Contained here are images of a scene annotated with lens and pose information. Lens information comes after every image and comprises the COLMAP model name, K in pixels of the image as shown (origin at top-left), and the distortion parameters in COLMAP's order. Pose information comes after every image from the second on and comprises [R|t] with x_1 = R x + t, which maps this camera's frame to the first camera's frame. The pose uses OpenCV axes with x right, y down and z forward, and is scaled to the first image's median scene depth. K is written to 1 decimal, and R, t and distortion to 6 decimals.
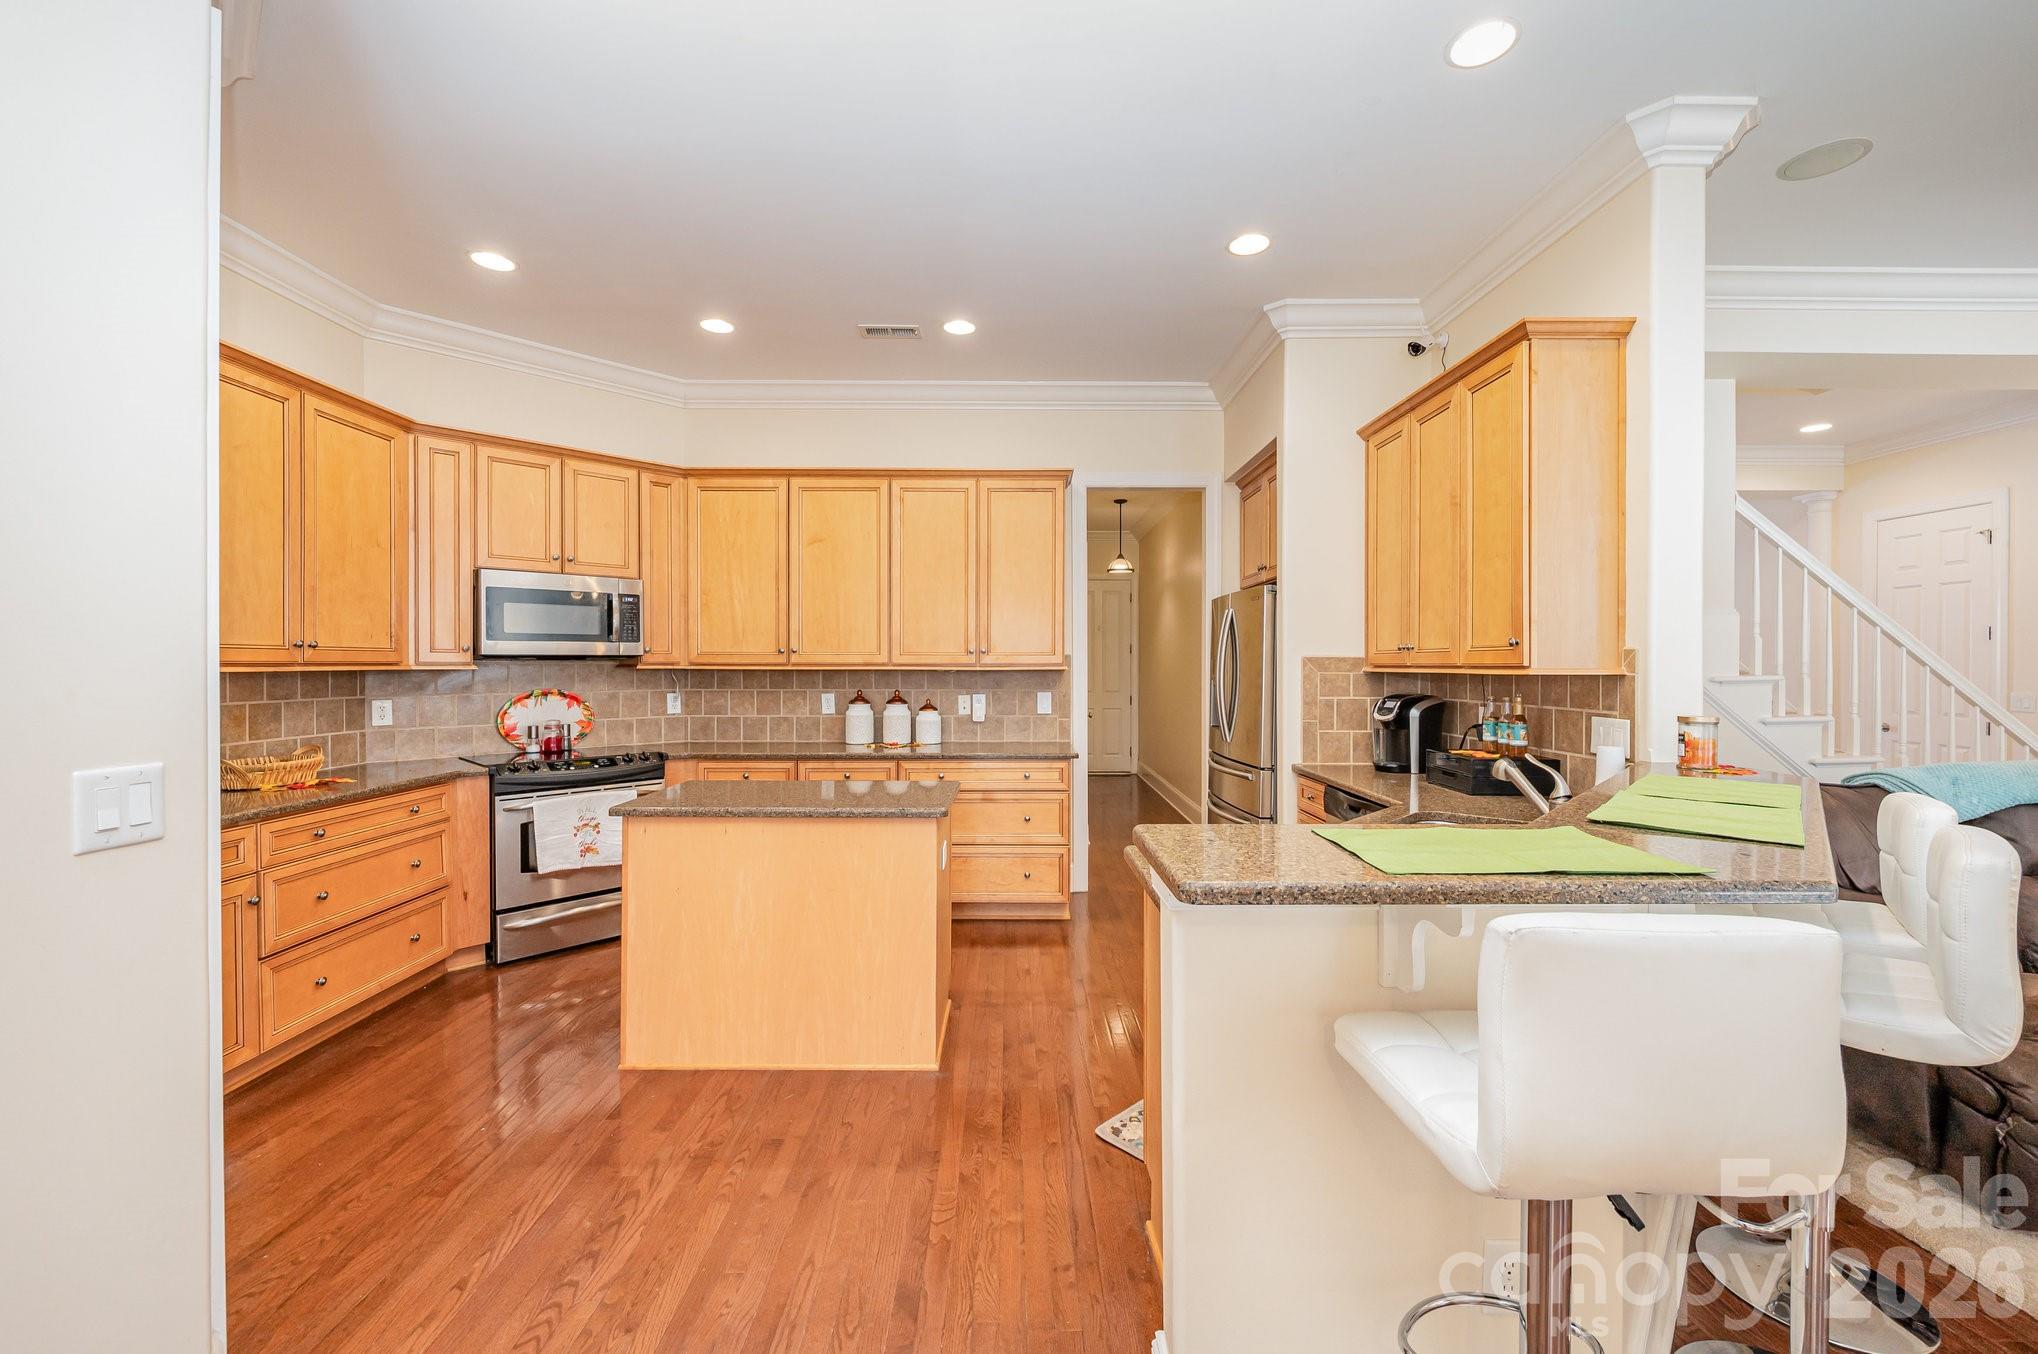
lens RADIAL K [[815.5, 0, 1022.6], [0, 815.5, 669.4], [0, 0, 1]] dist [-0.004295, -0.000244]
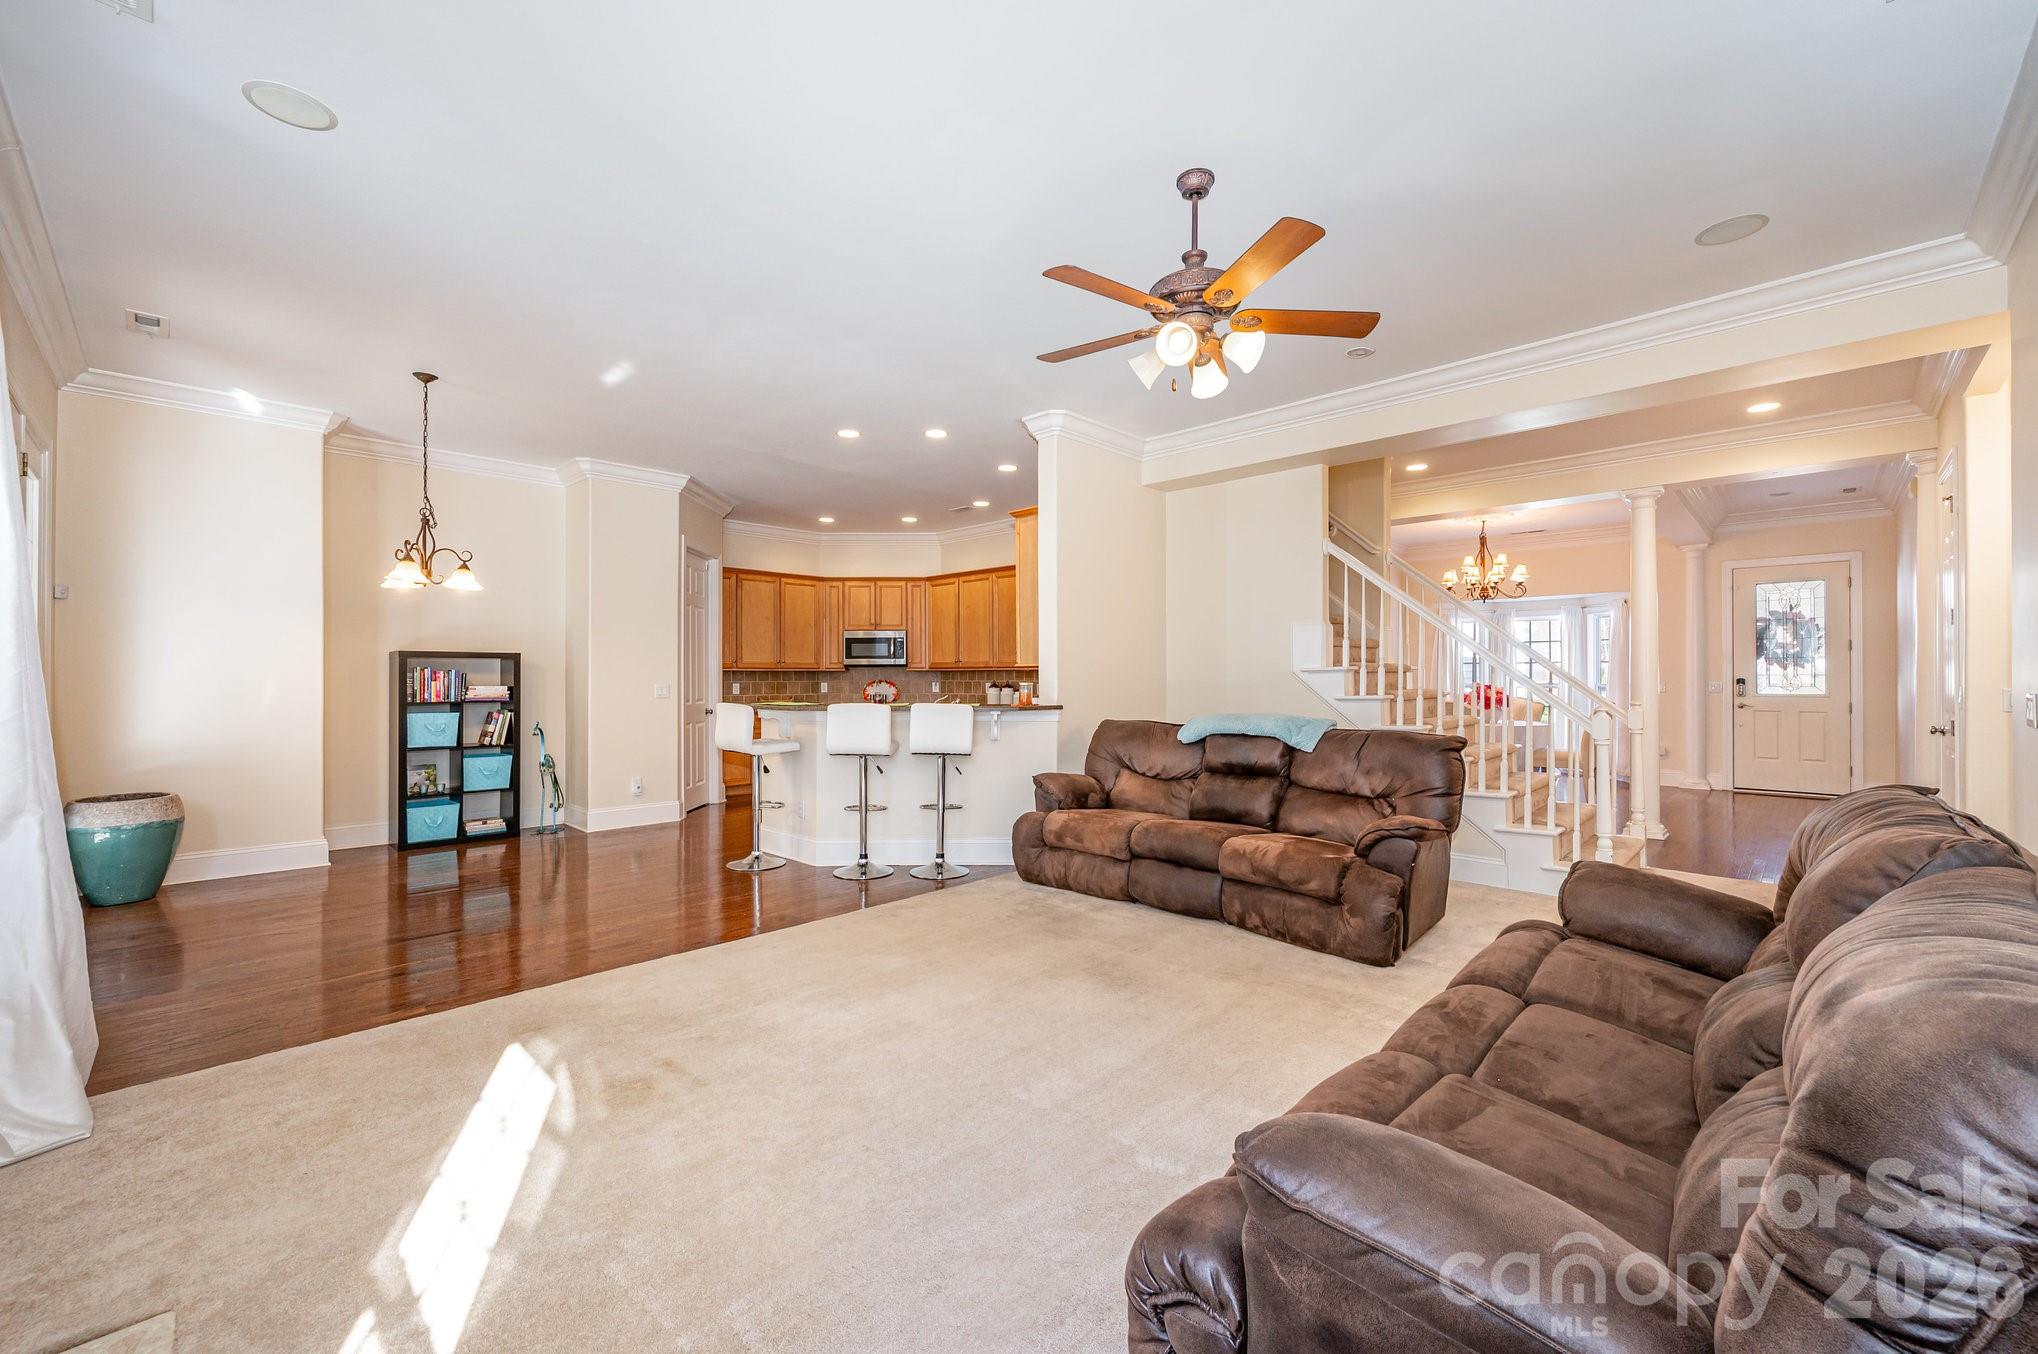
lens RADIAL K [[815.8, 0, 1019.0], [0, 815.8, 677.0], [0, 0, 1]] dist [-0.000792, -0.000323]
pose [[0.707216, -0.003148, -0.706991, 1.377395], [-0.000925, 0.999985, -0.005377, 0.030077], [0.706997, 0.004457, 0.707202, -0.374416]]
